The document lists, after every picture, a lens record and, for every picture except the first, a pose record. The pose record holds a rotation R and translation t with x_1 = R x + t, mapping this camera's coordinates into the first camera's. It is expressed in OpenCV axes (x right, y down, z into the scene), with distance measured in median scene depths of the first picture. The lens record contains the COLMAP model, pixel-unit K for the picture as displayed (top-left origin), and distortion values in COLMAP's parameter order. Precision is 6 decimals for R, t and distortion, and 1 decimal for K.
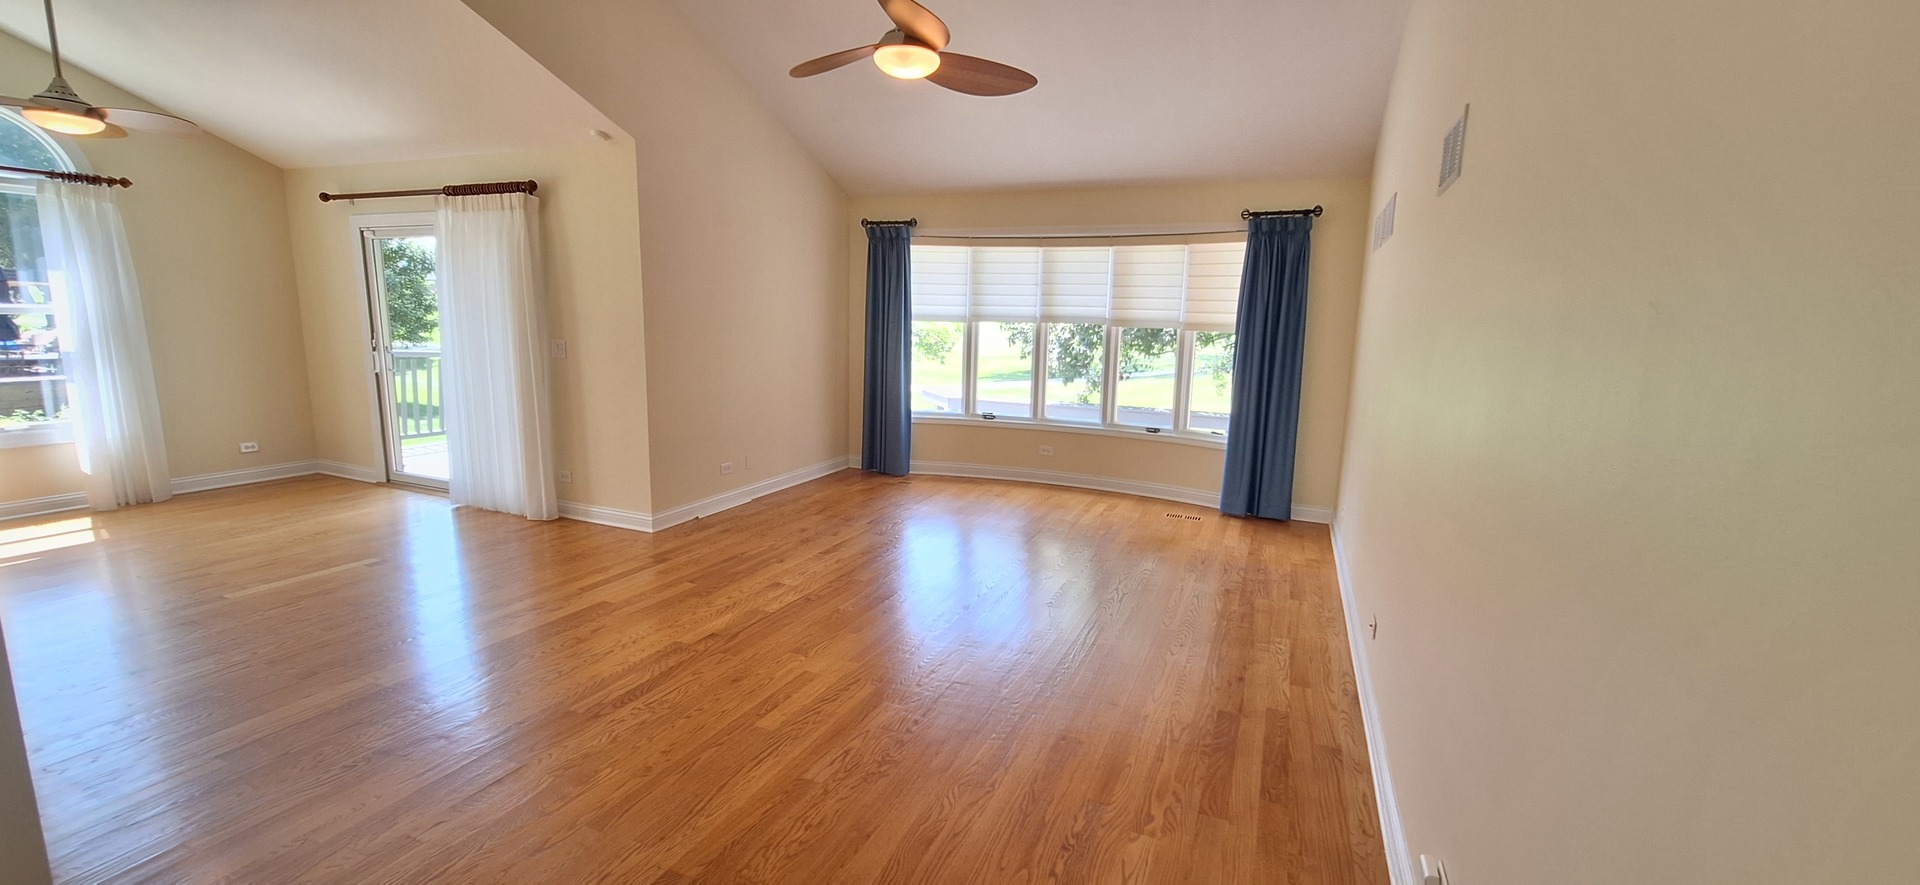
lens RADIAL K [[767.4, 0, 964.6], [0, 767.4, 447.6], [0, 0, 1]] dist [-0.009617, 0.002002]
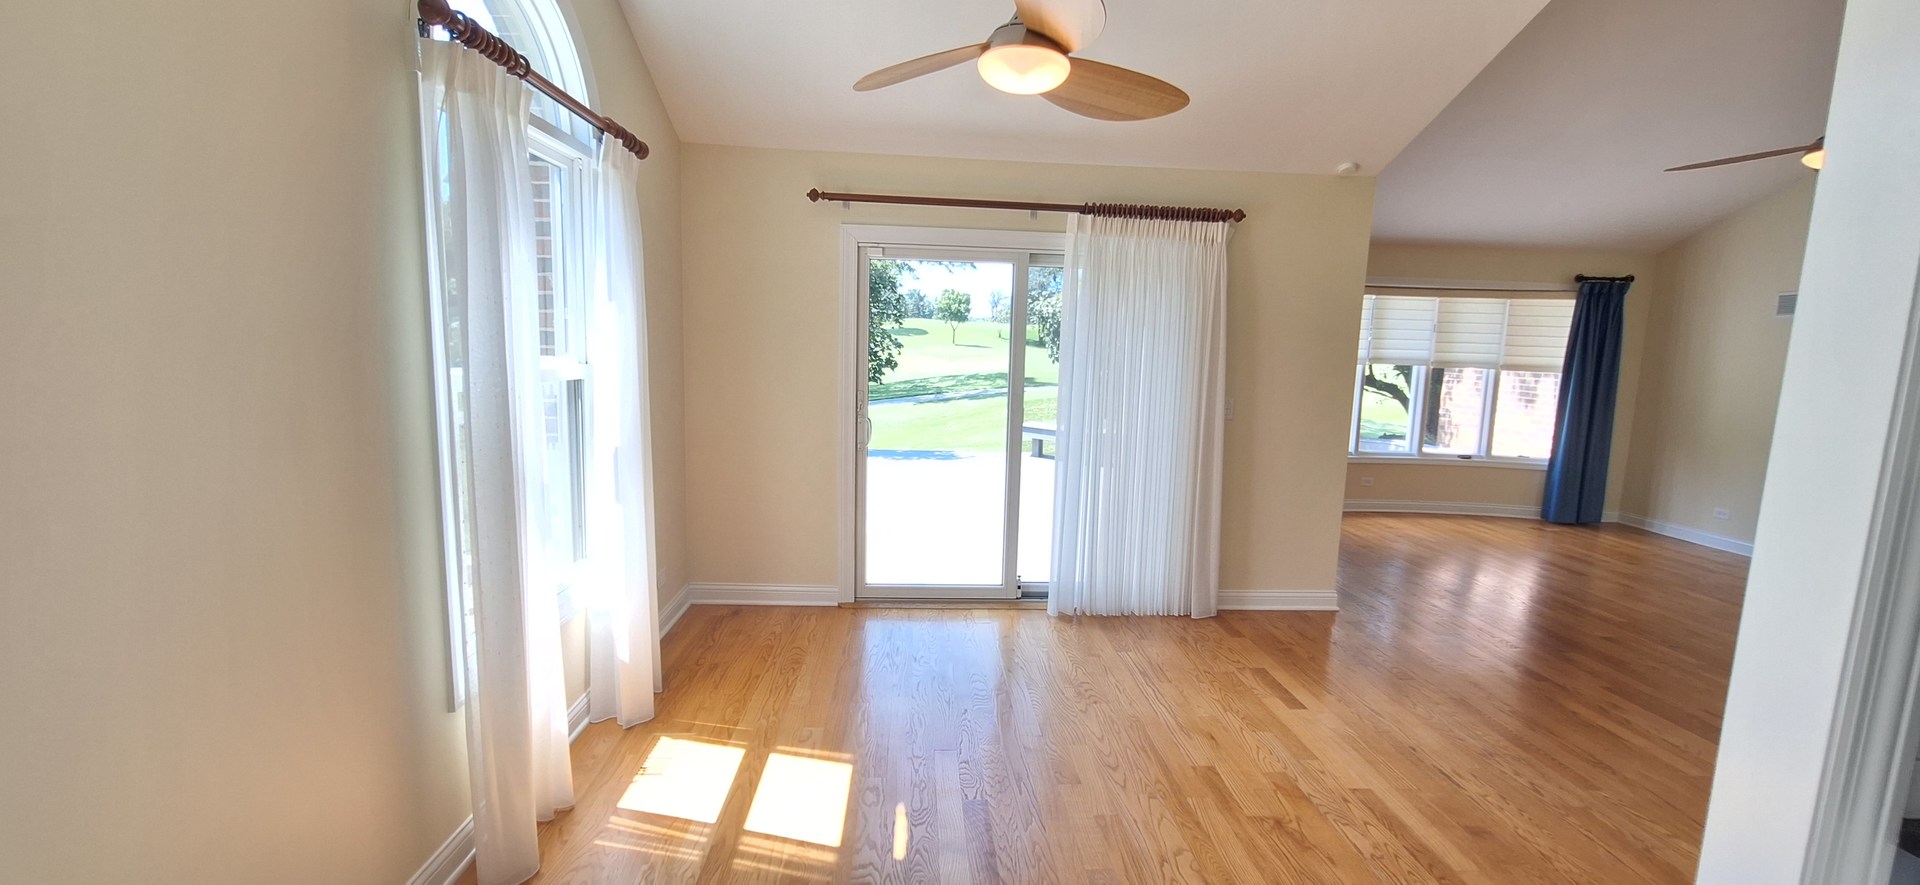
lens RADIAL K [[767.4, 0, 958.0], [0, 767.4, 444.6], [0, 0, 1]] dist [-0.009617, 0.002002]
pose [[0.895637, -0.057627, 0.441036, -1.115491], [0.069690, 0.997506, -0.011187, -0.096134], [-0.439291, 0.040756, 0.897420, 0.361749]]
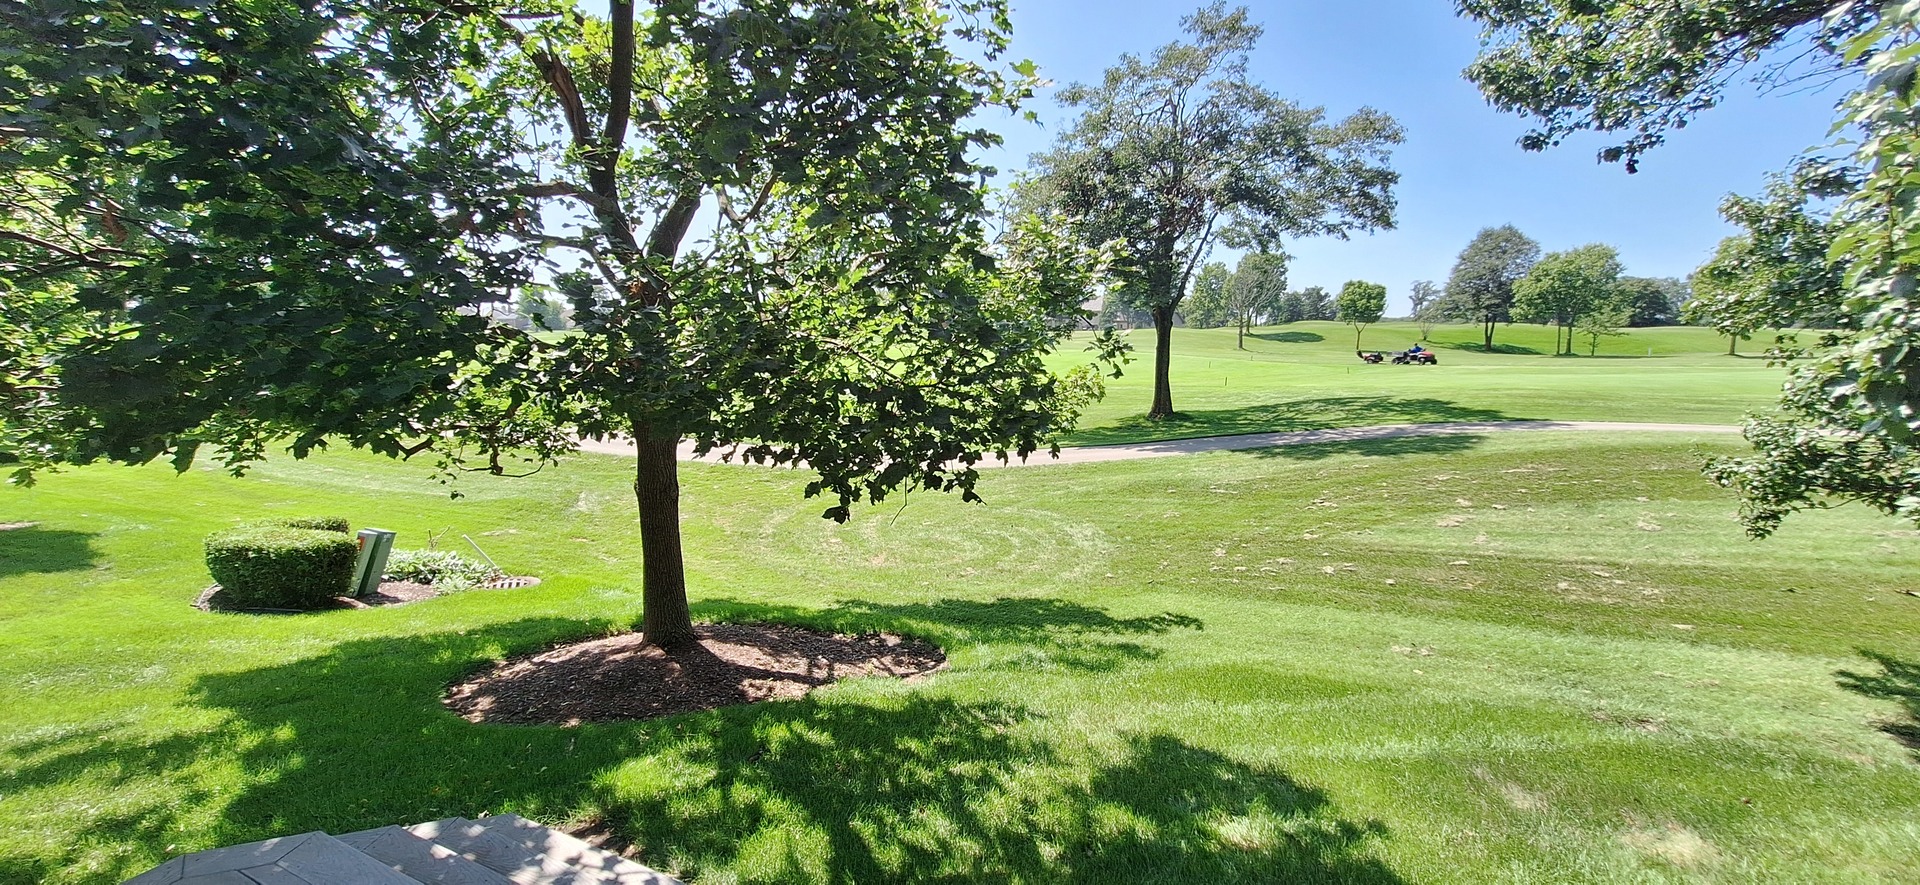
lens RADIAL K [[767.4, 0, 956.3], [0, 767.4, 450.0], [0, 0, 1]] dist [-0.009617, 0.002002]
pose [[0.999526, -0.008211, -0.029686, -0.289491], [0.007219, 0.999417, -0.033377, -0.343868], [0.029942, 0.033147, 0.999002, 1.880650]]
